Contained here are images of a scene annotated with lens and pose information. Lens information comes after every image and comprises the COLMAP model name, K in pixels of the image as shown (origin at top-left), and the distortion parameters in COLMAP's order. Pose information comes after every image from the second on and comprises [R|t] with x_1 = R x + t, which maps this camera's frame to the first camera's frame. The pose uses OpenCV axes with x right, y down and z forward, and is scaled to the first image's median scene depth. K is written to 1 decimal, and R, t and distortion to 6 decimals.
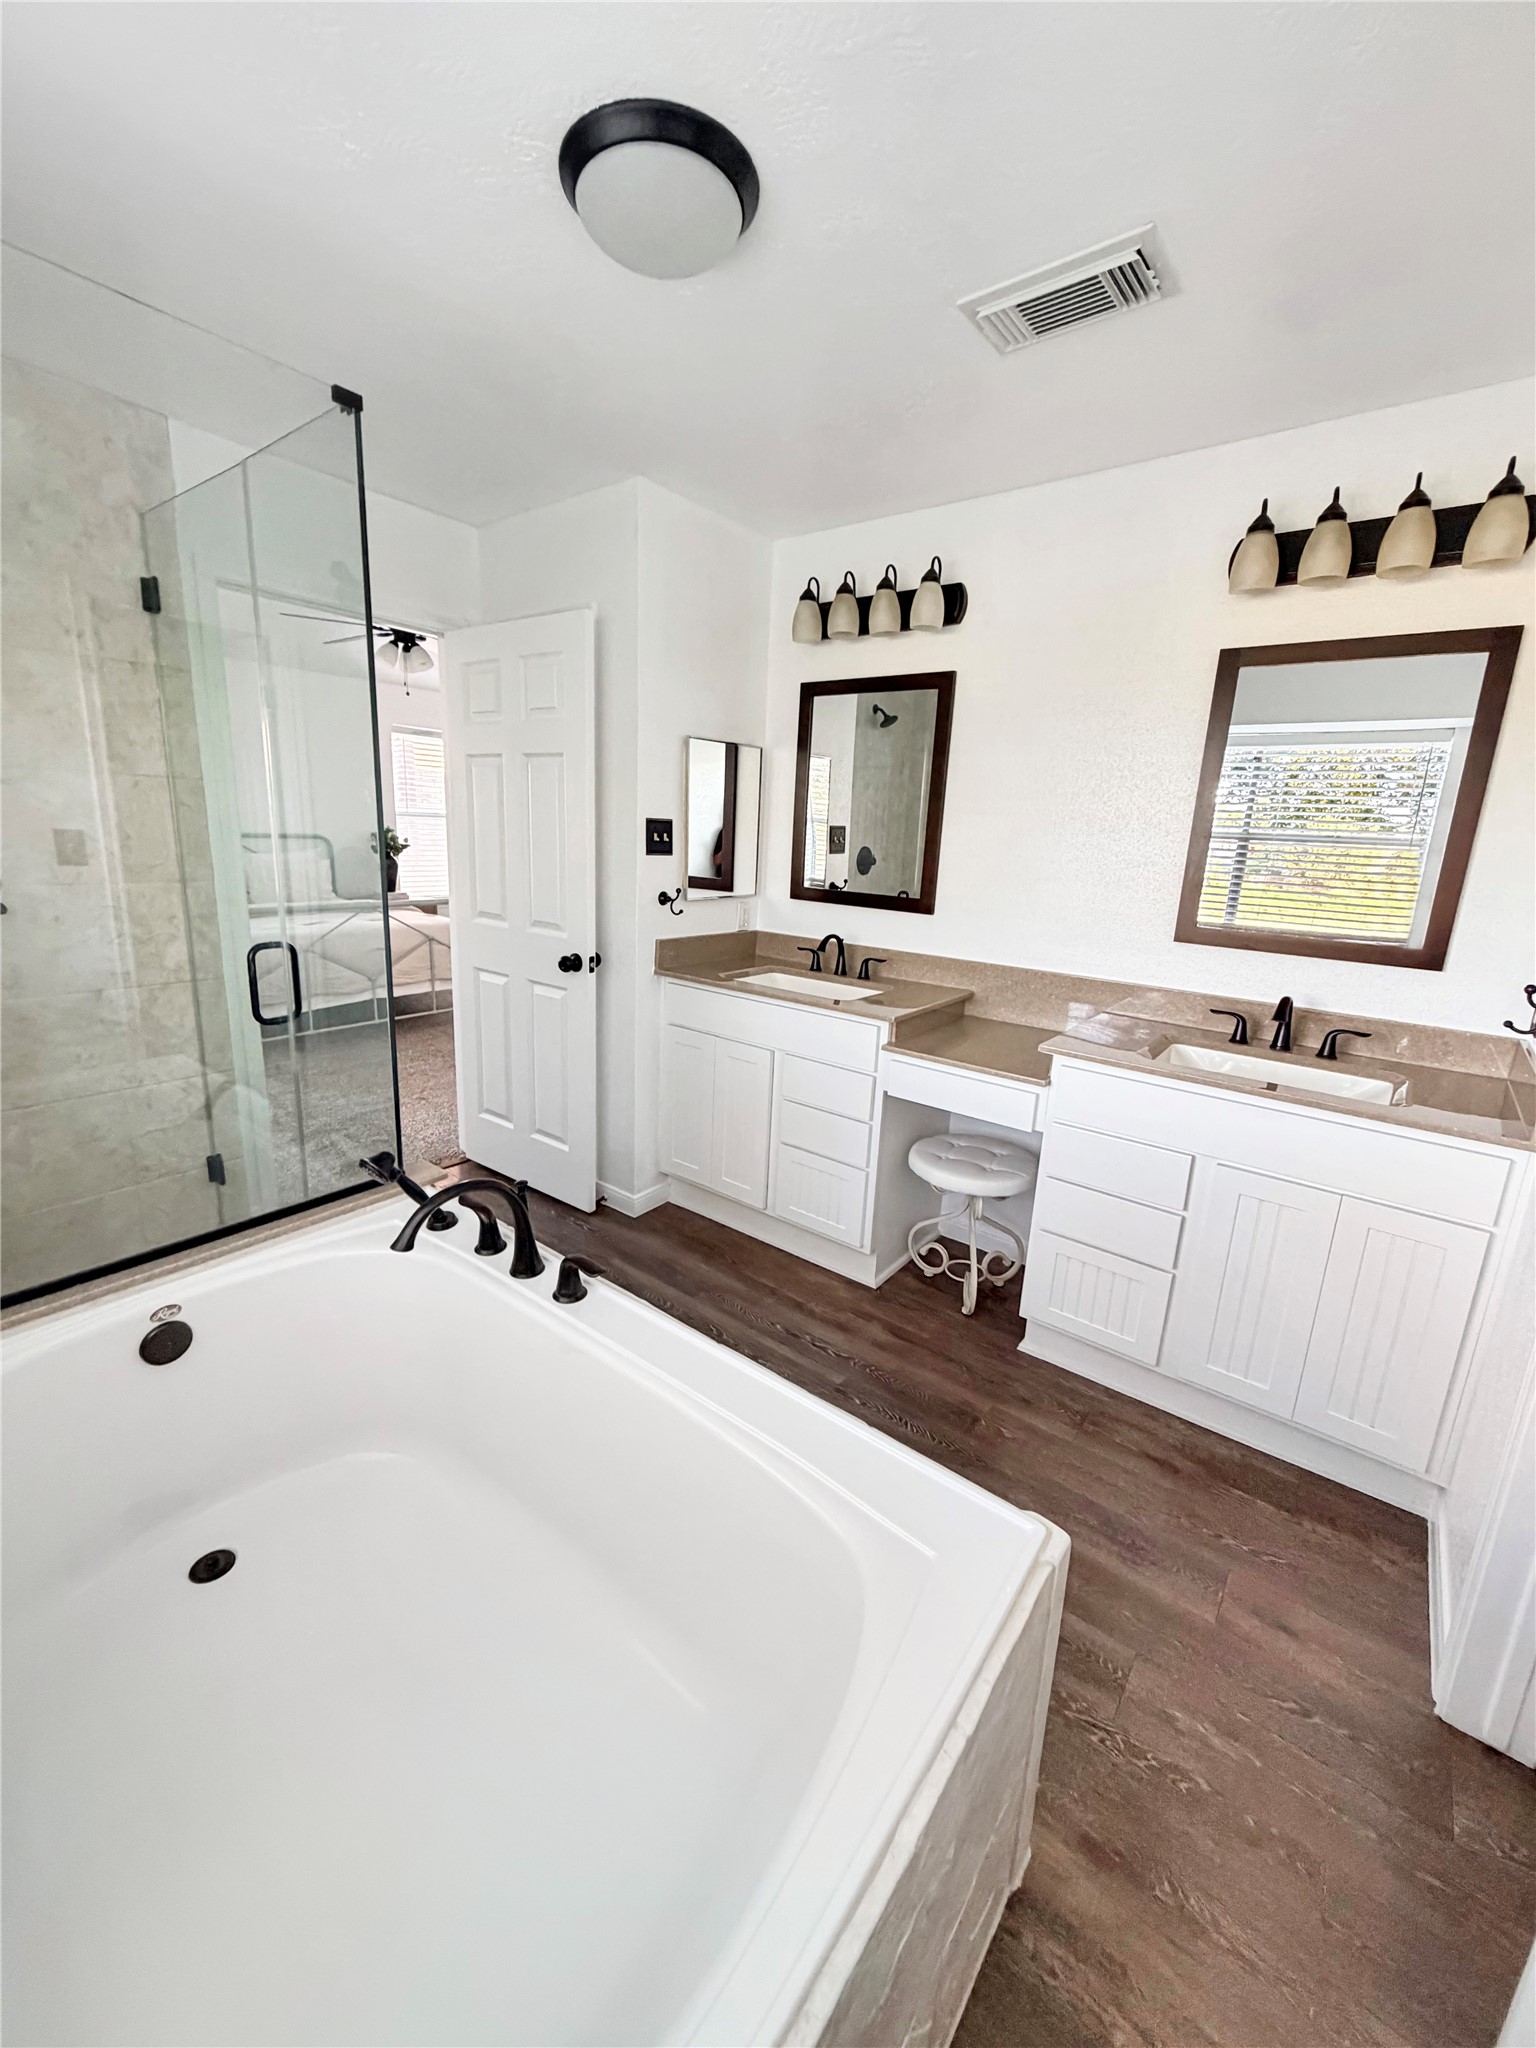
lens RADIAL K [[824.8, 0, 768.0], [0, 824.8, 1024.0], [0, 0, 1]] dist [-0.000262, -0.000158]
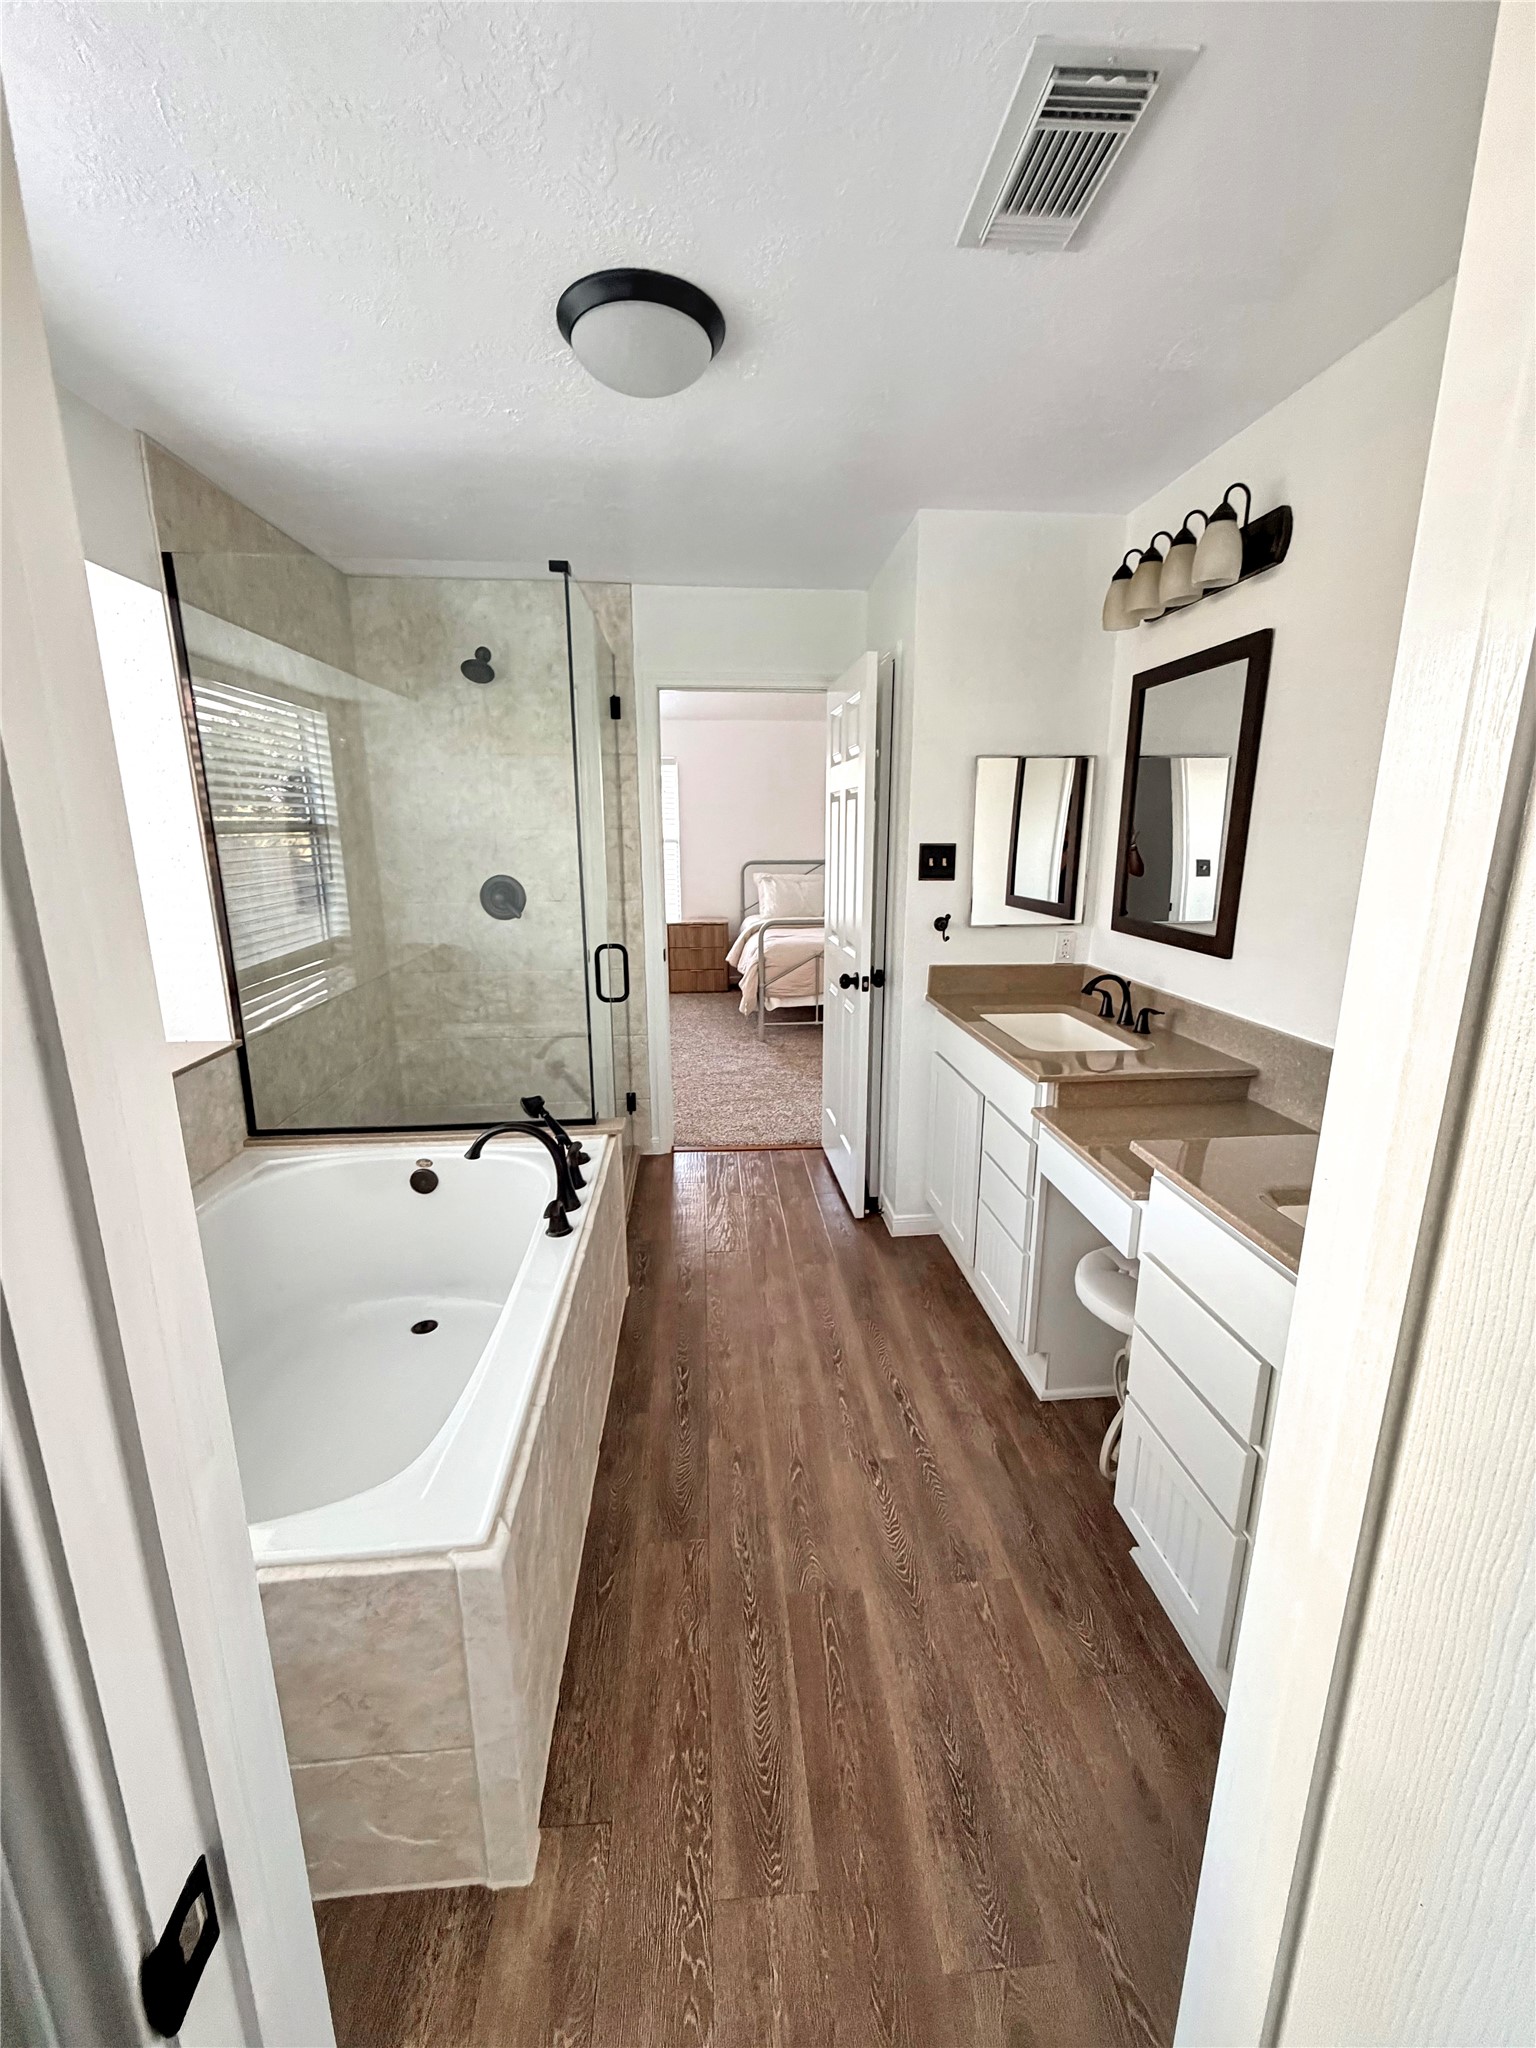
lens RADIAL K [[824.8, 0, 768.0], [0, 824.8, 1024.0], [0, 0, 1]] dist [-0.000262, -0.000158]
pose [[0.666843, 0.124827, -0.734669, 0.551776], [-0.140581, 0.989241, 0.040479, -0.052780], [0.731818, 0.076287, 0.677217, 0.226208]]
